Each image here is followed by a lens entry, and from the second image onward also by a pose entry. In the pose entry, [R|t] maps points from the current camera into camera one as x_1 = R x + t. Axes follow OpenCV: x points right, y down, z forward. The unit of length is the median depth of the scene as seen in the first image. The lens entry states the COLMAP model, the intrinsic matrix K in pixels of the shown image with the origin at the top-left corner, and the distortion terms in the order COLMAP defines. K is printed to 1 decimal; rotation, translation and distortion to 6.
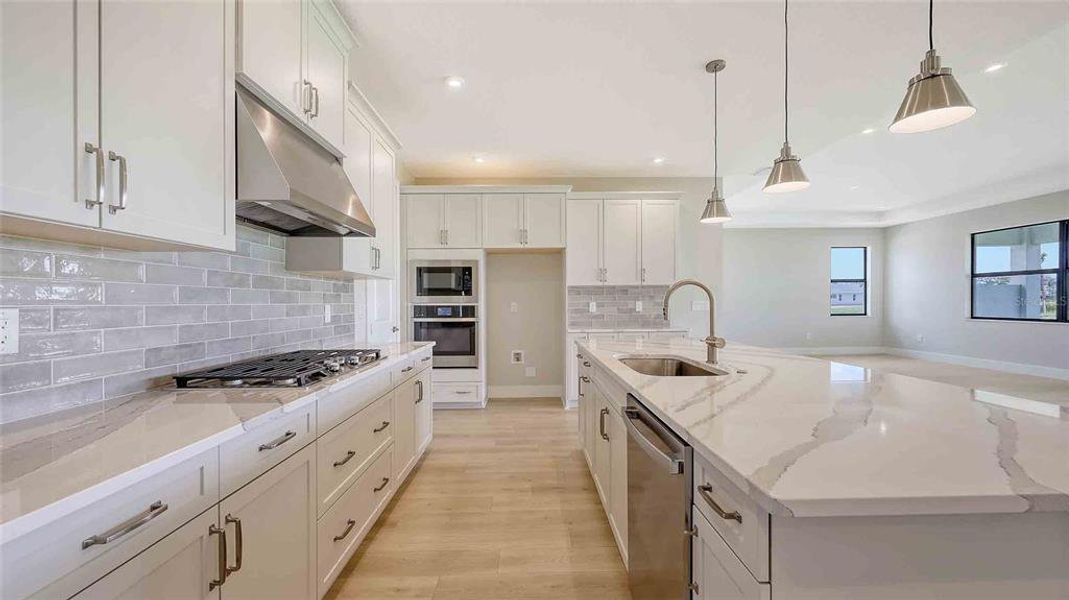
lens RADIAL K [[431.9, 0, 531.3], [0, 431.9, 308.8], [0, 0, 1]] dist [-0.000479, -0.000285]
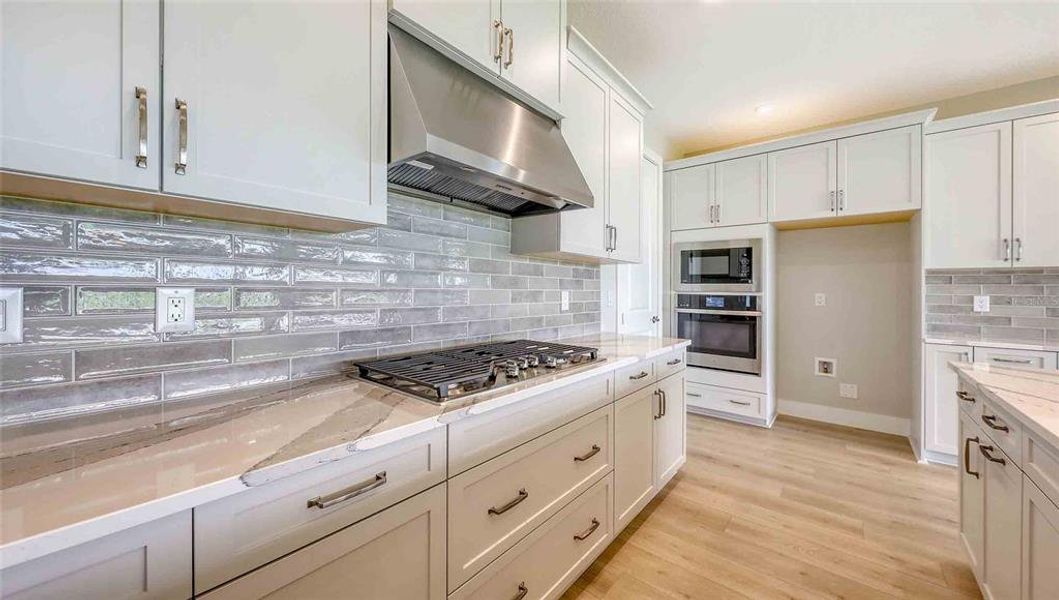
lens RADIAL K [[384.6, 0, 523.7], [0, 384.6, 283.4], [0, 0, 1]] dist [0.000000, -0.000174]
pose [[0.761253, 0.005933, -0.648427, 0.001540], [-0.027227, 0.999369, -0.022821, -0.002772], [0.647883, 0.035028, 0.760934, 0.191557]]
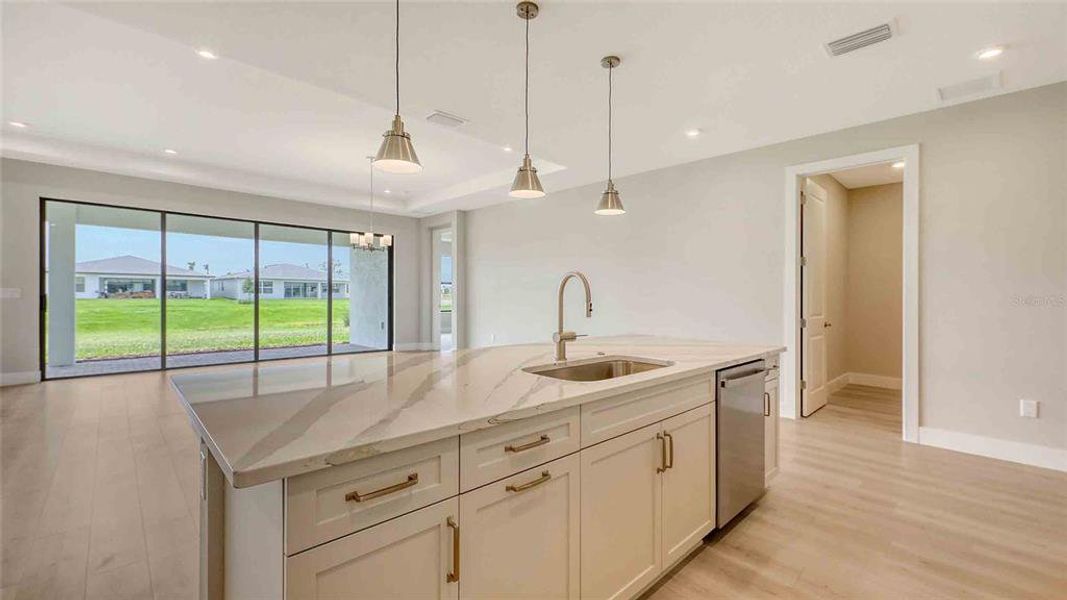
lens RADIAL K [[436.5, 0, 535.3], [0, 436.5, 293.9], [0, 0, 1]] dist [0.001557, 0.000041]
pose [[-0.687293, -0.000834, 0.726379, -0.107467], [0.003174, 0.999986, 0.004151, -0.011578], [-0.726373, 0.005159, -0.687281, 0.815886]]
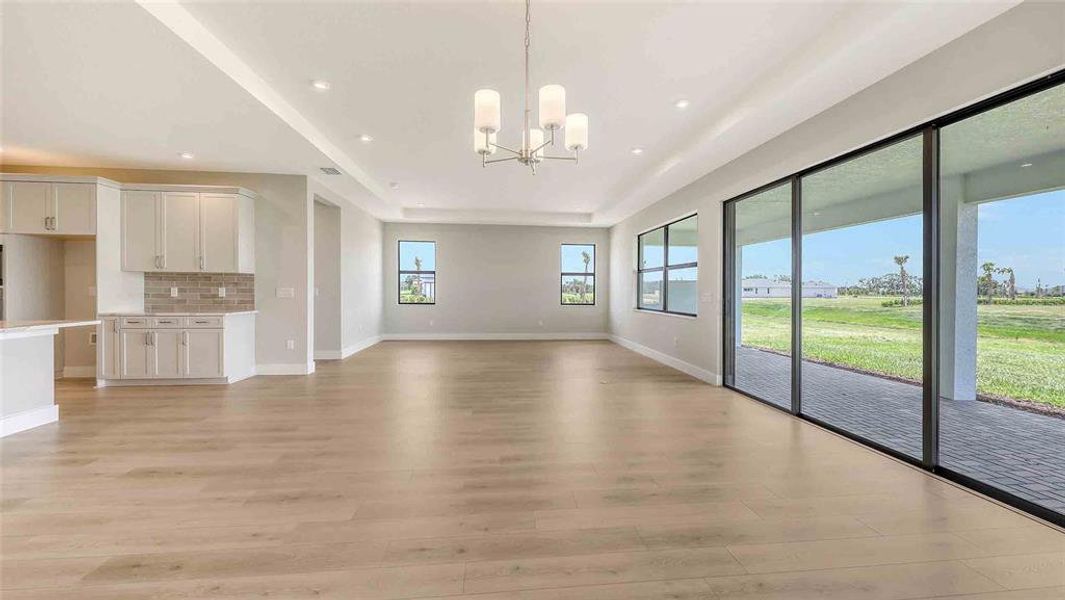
lens RADIAL K [[401.7, 0, 528.4], [0, 401.7, 294.6], [0, 0, 1]] dist [0.002051, 0.000226]
pose [[0.996173, 0.015828, 0.085962, 1.070694], [-0.015349, 0.999863, -0.006237, -0.006041], [-0.086049, 0.004894, 0.996279, -0.073792]]
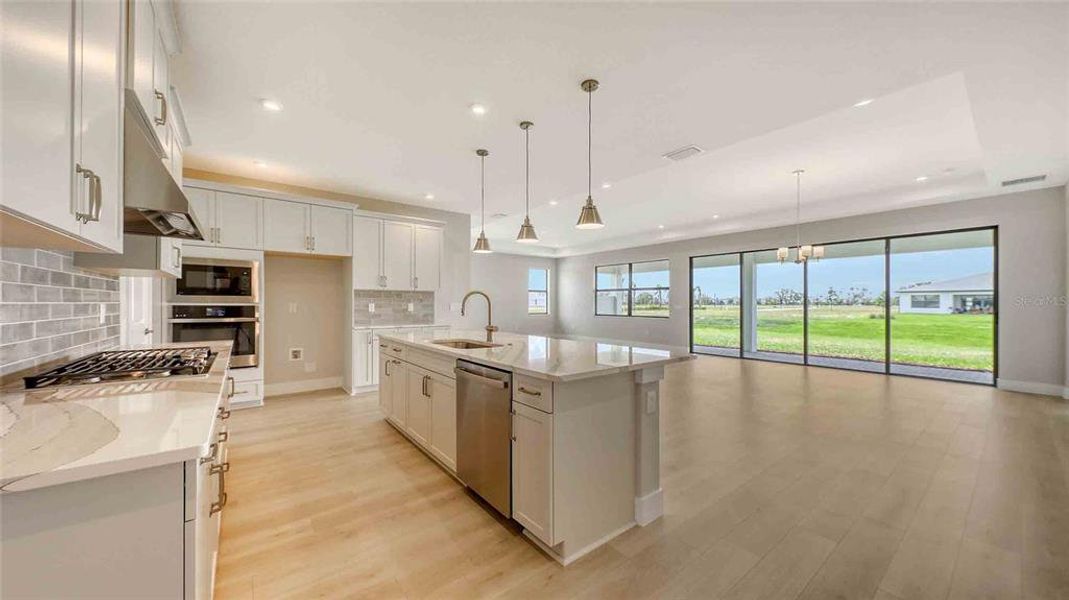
lens RADIAL K [[378.5, 0, 535.7], [0, 378.5, 305.0], [0, 0, 1]] dist [0.000266, -0.000163]
pose [[0.800131, 0.007878, 0.599773, -0.140515], [-0.000244, 0.999918, -0.012809, 0.002143], [-0.599825, 0.010103, 0.800068, -0.120137]]
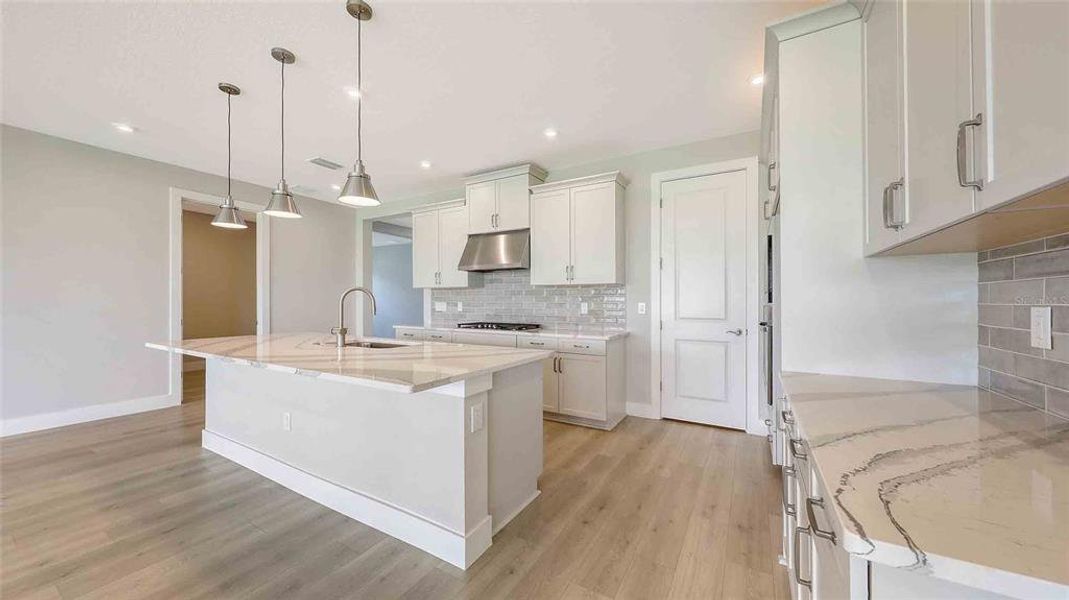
lens RADIAL K [[371.9, 0, 542.7], [0, 371.9, 301.2], [0, 0, 1]] dist [0.000236, -0.000189]
pose [[-0.509614, 0.004830, -0.860389, 0.520085], [-0.010192, 0.999880, 0.011649, -0.020145], [0.860343, 0.014706, -0.509504, 1.006566]]
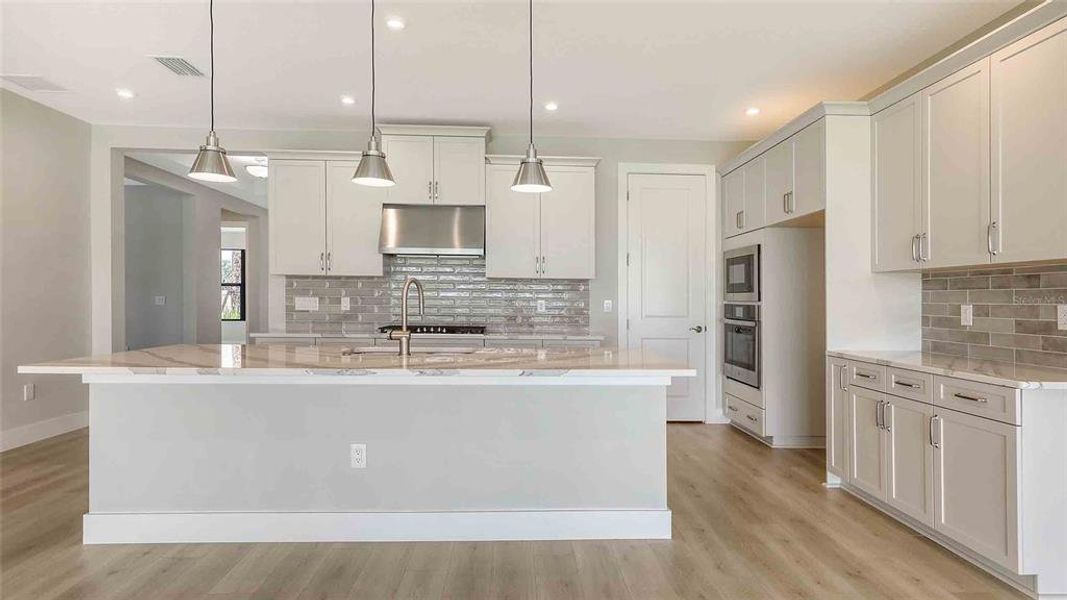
lens RADIAL K [[567.9, 0, 532.6], [0, 567.9, 296.3], [0, 0, 1]] dist [-0.000647, -0.000183]
pose [[0.024497, 0.002023, -0.999698, 0.855775], [-0.024960, 0.999687, 0.001411, -0.015151], [0.999388, 0.024917, 0.024539, 0.597889]]
